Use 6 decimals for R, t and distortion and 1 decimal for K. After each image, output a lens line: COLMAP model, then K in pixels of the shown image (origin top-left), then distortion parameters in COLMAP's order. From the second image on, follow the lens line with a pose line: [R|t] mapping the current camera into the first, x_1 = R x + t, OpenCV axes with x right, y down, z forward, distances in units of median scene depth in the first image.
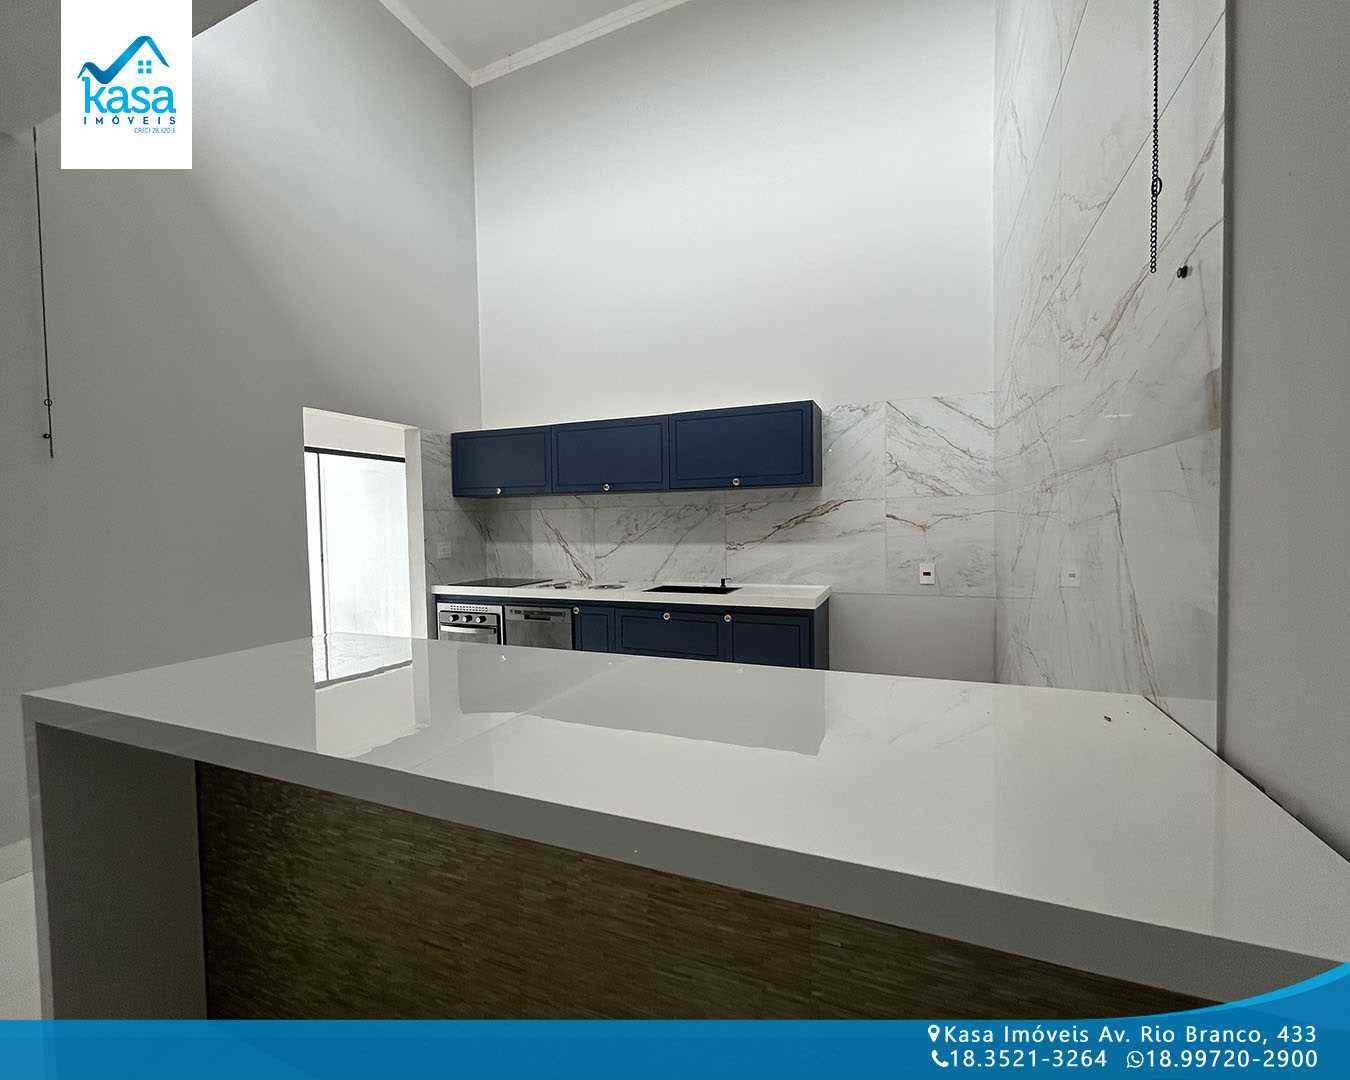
lens RADIAL K [[587.3, 0, 676.0], [0, 587.3, 542.8], [0, 0, 1]] dist [-0.003298, 0.002414]
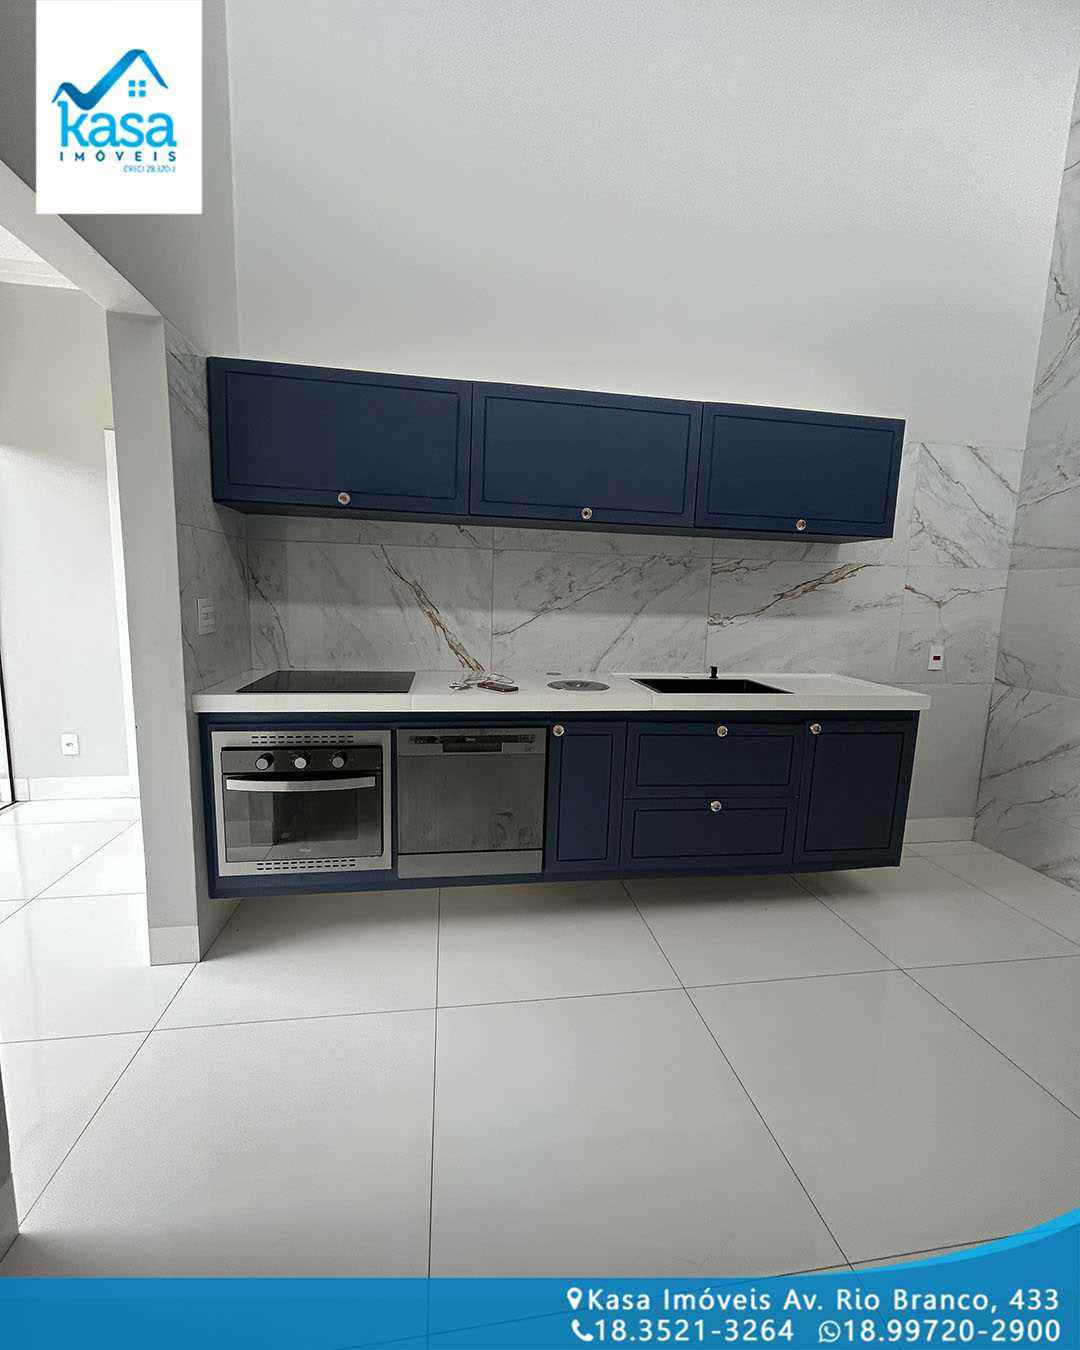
lens RADIAL K [[587.3, 0, 536.9], [0, 587.3, 677.7], [0, 0, 1]] dist [-0.003298, 0.002414]
pose [[0.847728, -0.034434, 0.529312, -0.460359], [-0.026469, 0.993901, 0.107050, 0.004437], [-0.529770, -0.104760, 0.841647, 0.513222]]
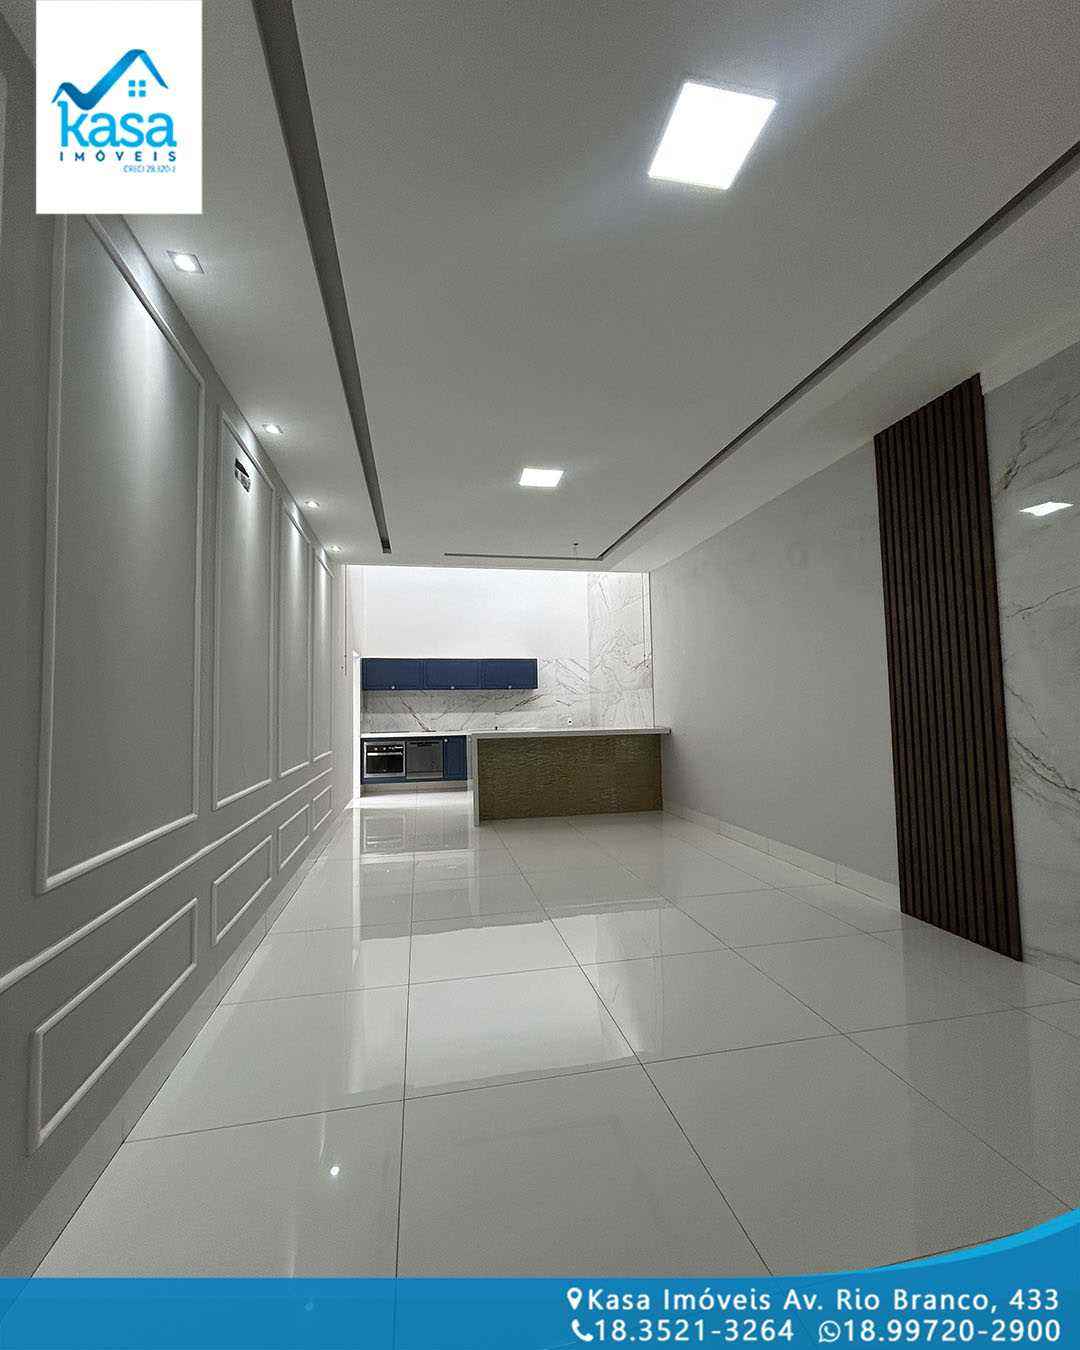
lens RADIAL K [[587.3, 0, 539.7], [0, 587.3, 672.6], [0, 0, 1]] dist [-0.003298, 0.002414]
pose [[0.823525, 0.036683, 0.566092, -1.129373], [0.022429, 0.995021, -0.097106, 0.078130], [-0.566836, 0.092666, 0.818602, -1.083140]]
